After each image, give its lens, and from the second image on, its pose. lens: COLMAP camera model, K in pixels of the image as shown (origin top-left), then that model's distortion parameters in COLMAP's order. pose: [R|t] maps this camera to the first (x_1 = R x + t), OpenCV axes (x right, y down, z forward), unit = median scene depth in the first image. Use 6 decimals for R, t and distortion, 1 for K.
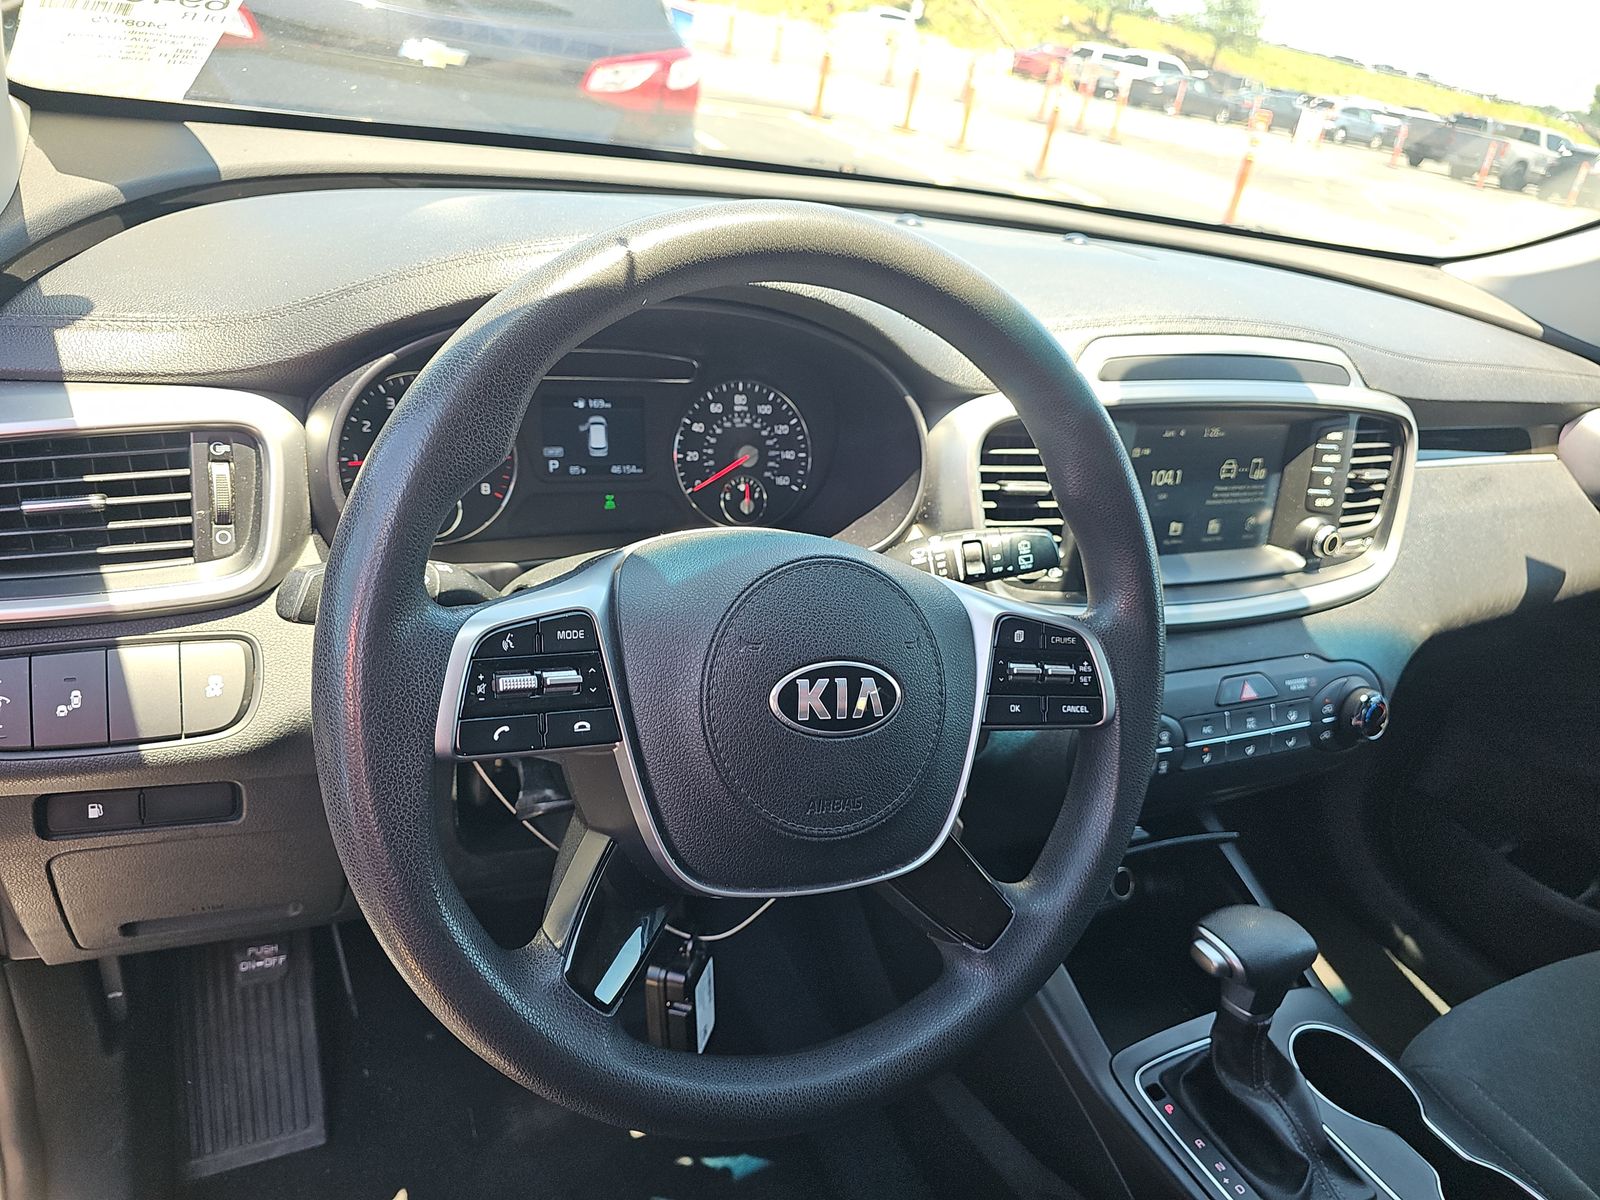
lens RADIAL K [[1086.8, 0, 800.0], [0, 1086.8, 600.0], [0, 0, 1]] dist [0.048912, -0.100119]
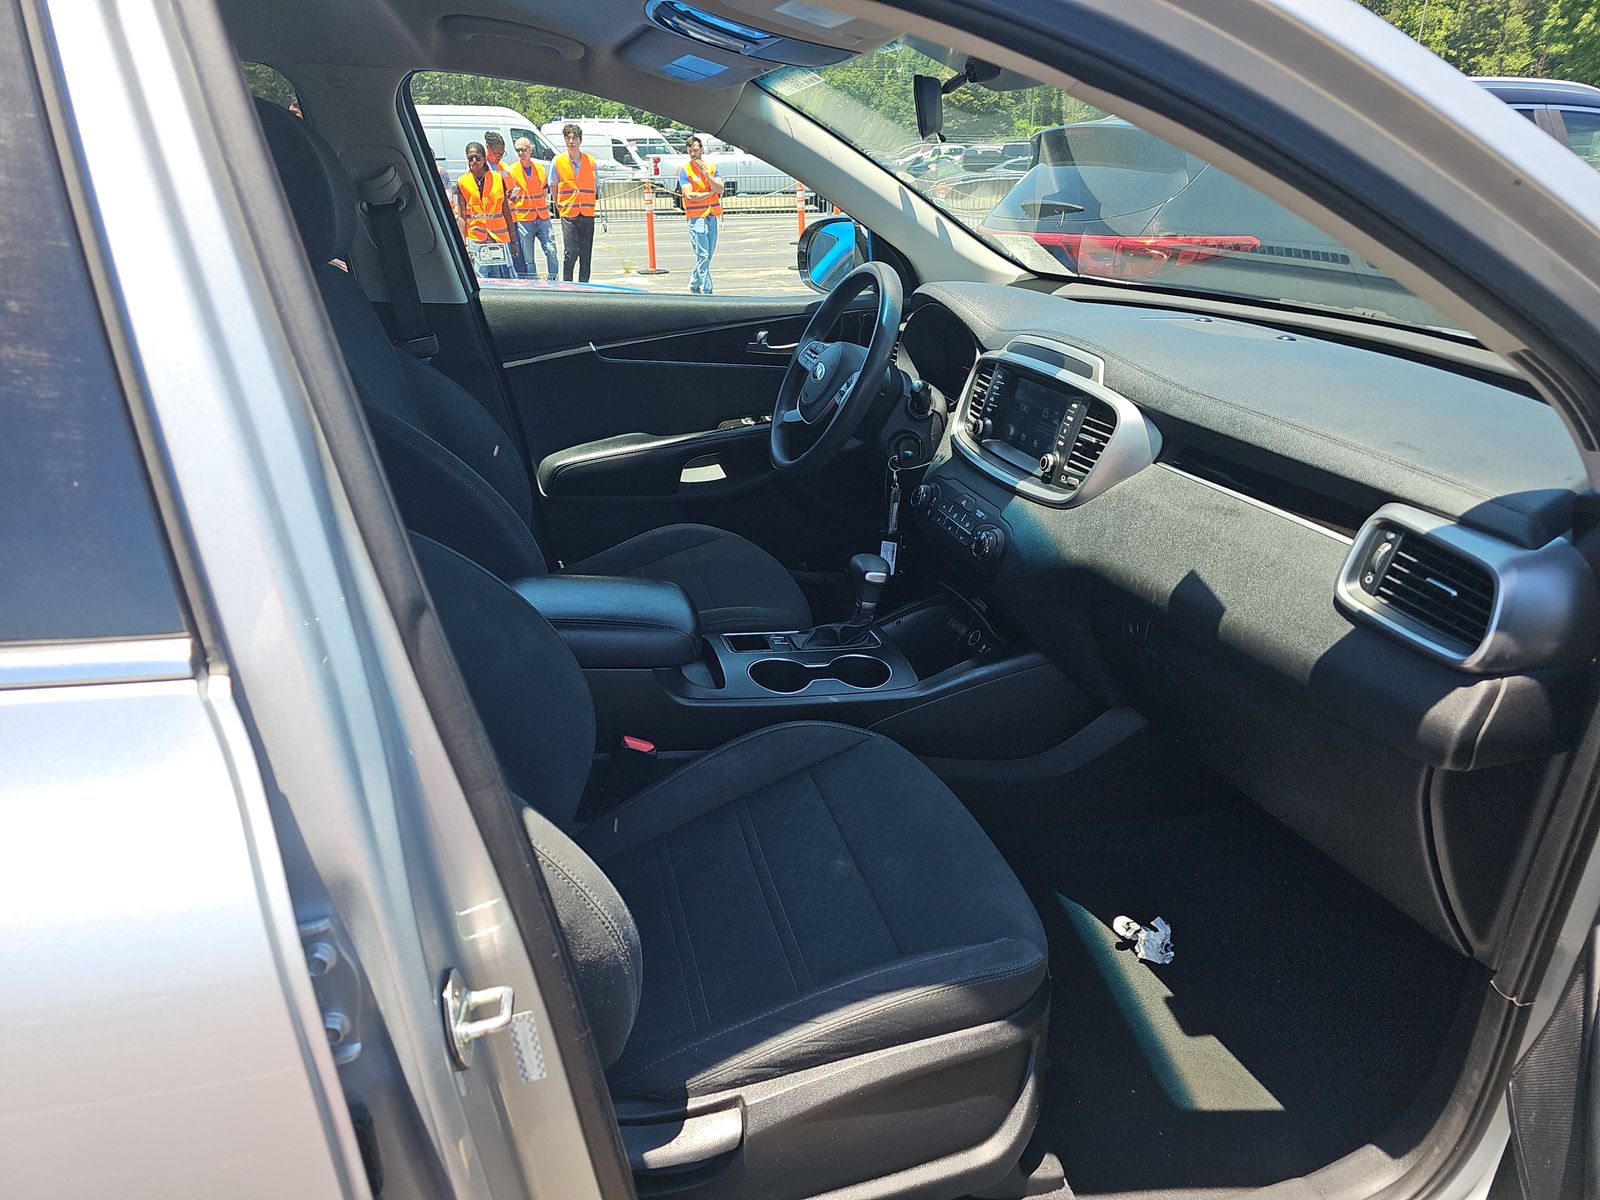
lens RADIAL K [[1062.3, 0, 800.0], [0, 1062.3, 600.0], [0, 0, 1]] dist [0.054711, -0.068068]
pose [[-0.185249, 0.207909, -0.960446, 2.379790], [-0.489803, 0.827770, 0.273661, -0.154674], [0.851925, 0.521125, -0.051509, 0.932392]]
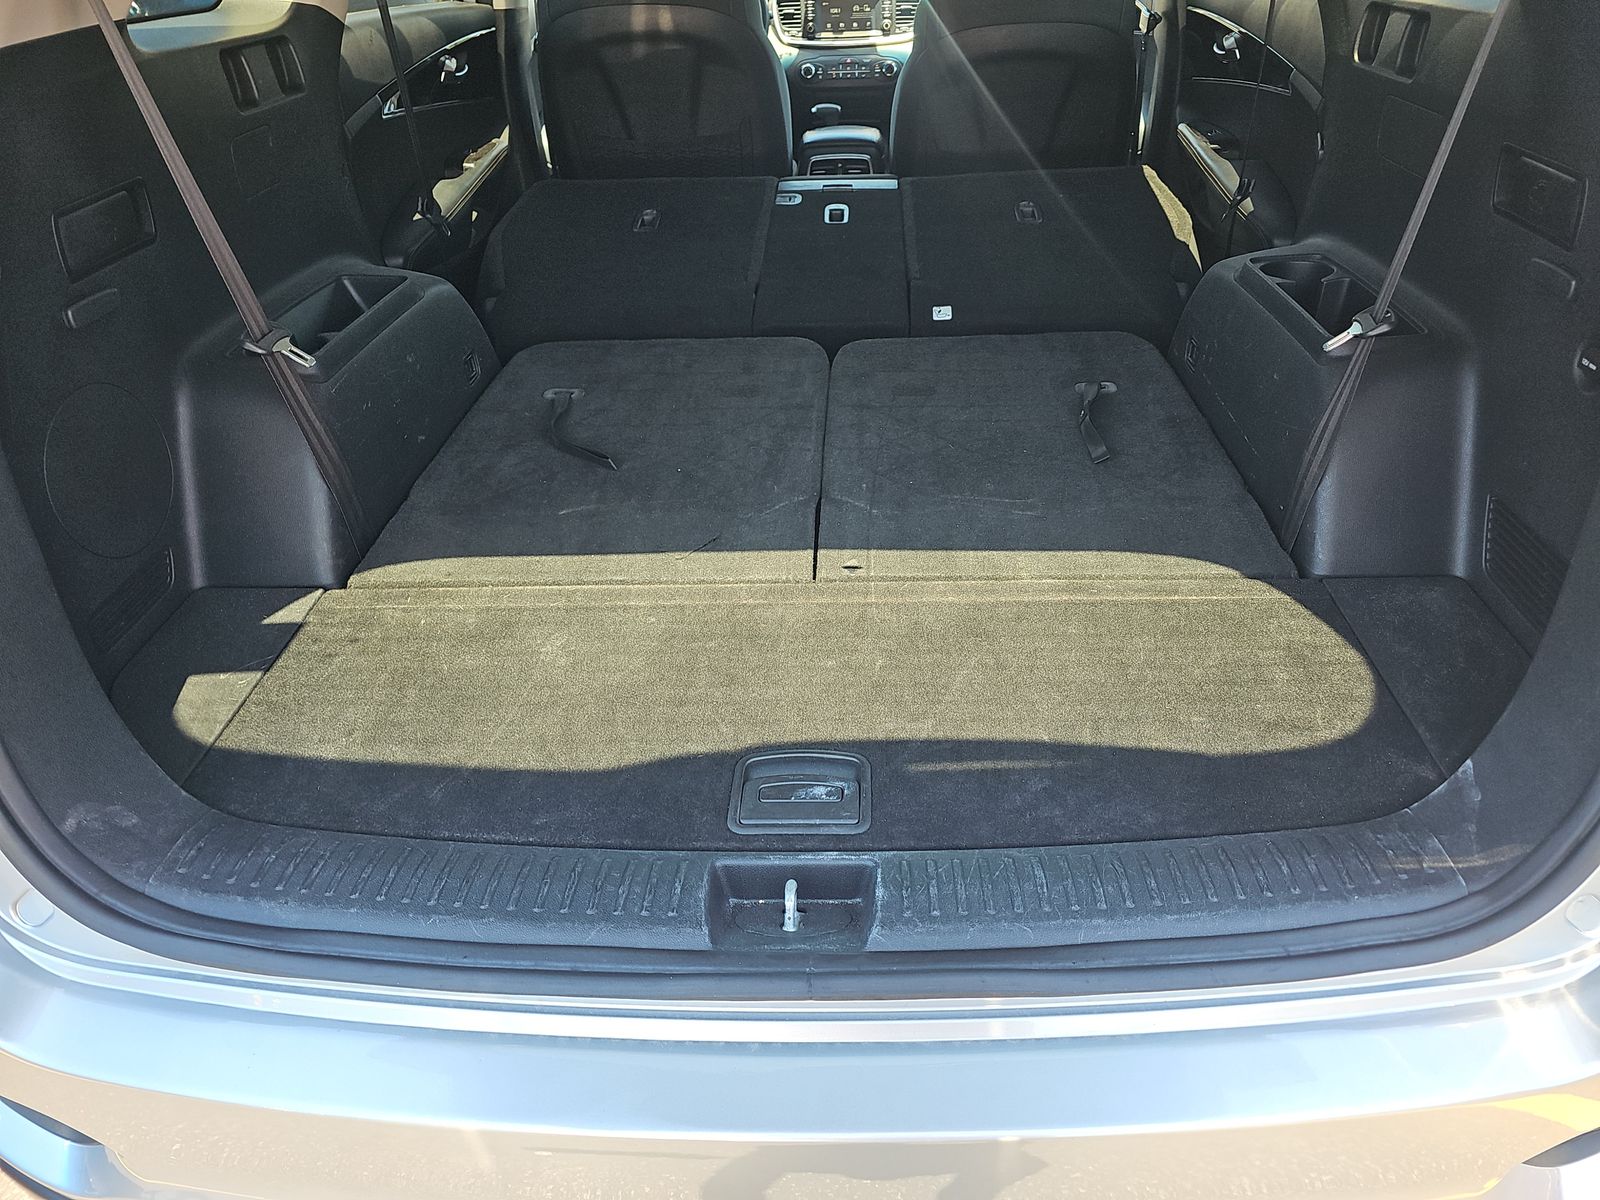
lens RADIAL K [[1062.3, 0, 800.0], [0, 1062.3, 600.0], [0, 0, 1]] dist [0.054711, -0.068068]
pose [[0.857685, 0.094556, -0.505407, 2.509939], [-0.063591, 0.994906, 0.078221, 1.817901], [0.510228, -0.034950, 0.859328, -2.670640]]
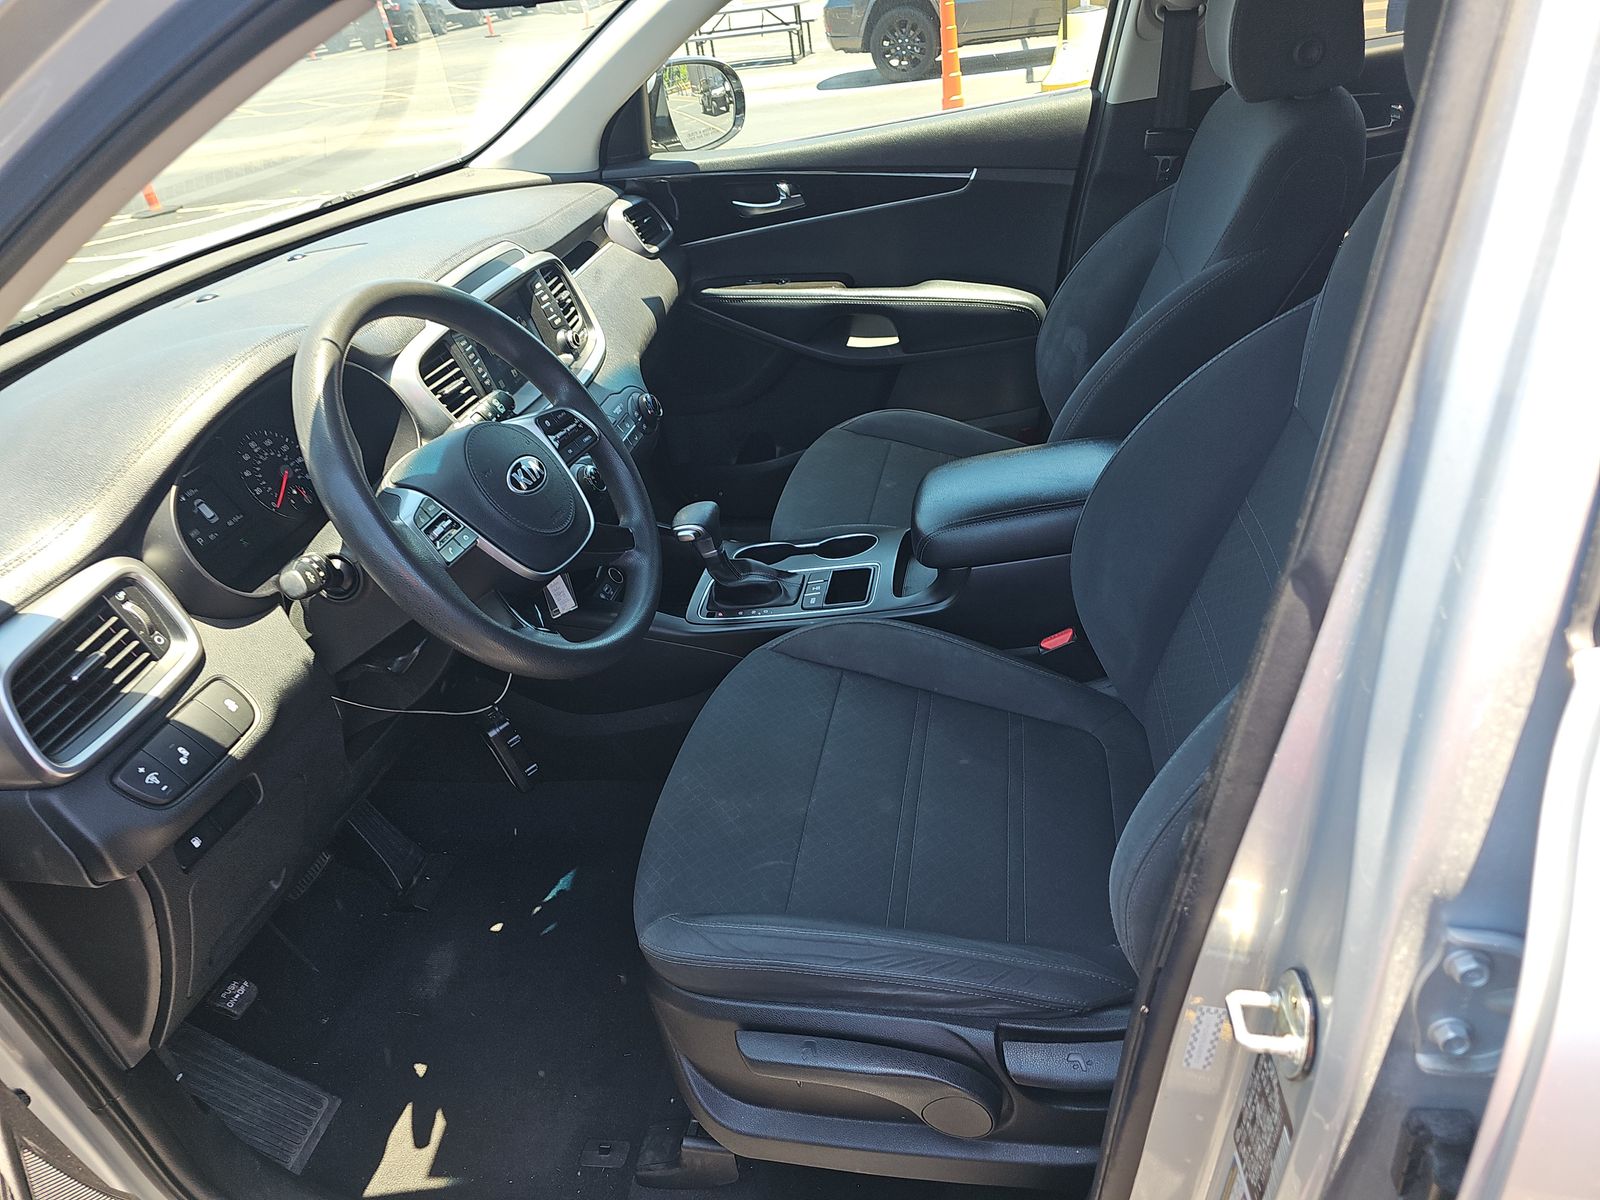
lens RADIAL K [[1086.8, 0, 800.0], [0, 1086.8, 600.0], [0, 0, 1]] dist [0.048912, -0.100119]
pose [[0.557932, -0.616947, 0.555056, -0.584459], [0.582337, 0.767571, 0.267804, 0.010842], [-0.591266, 0.173813, 0.787524, -0.554064]]
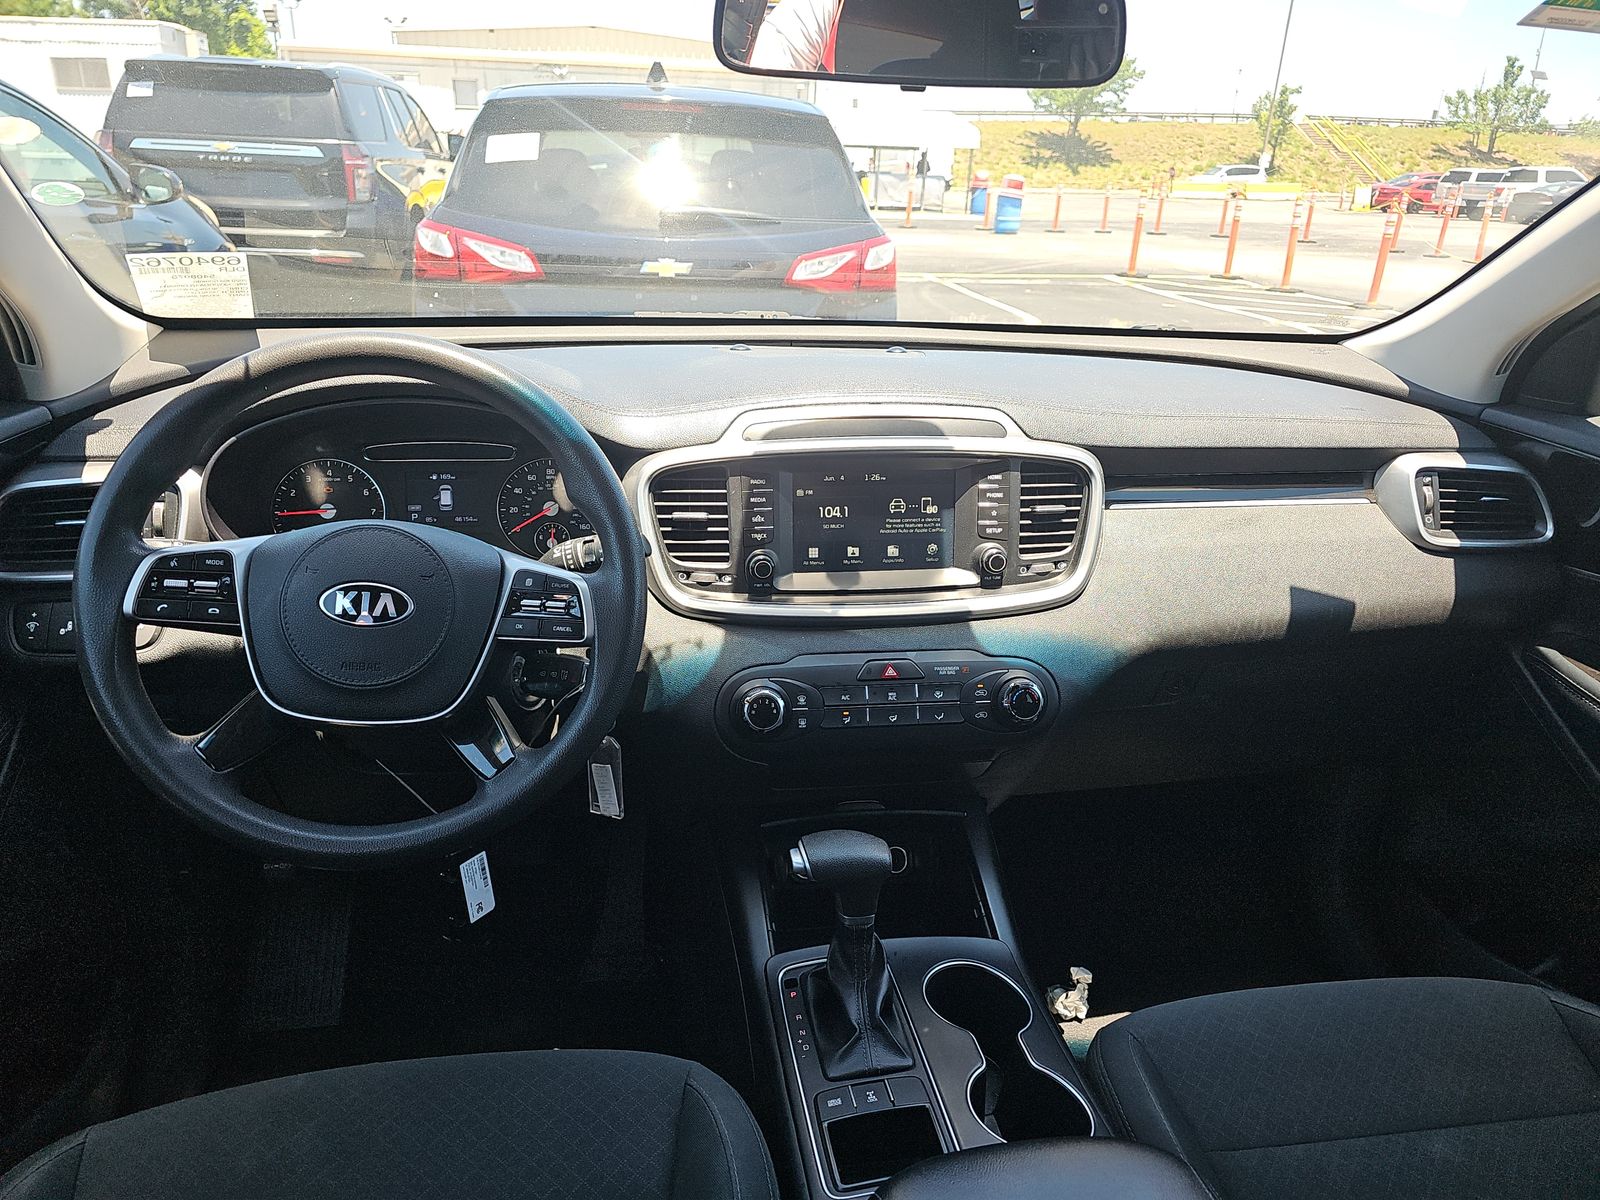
lens RADIAL K [[1062.3, 0, 800.0], [0, 1062.3, 600.0], [0, 0, 1]] dist [0.054711, -0.068068]
pose [[0.948813, -0.021711, -0.315090, 0.705847], [-0.022488, 0.990459, -0.135962, 0.172693], [0.315036, 0.136088, 0.939272, -0.216887]]
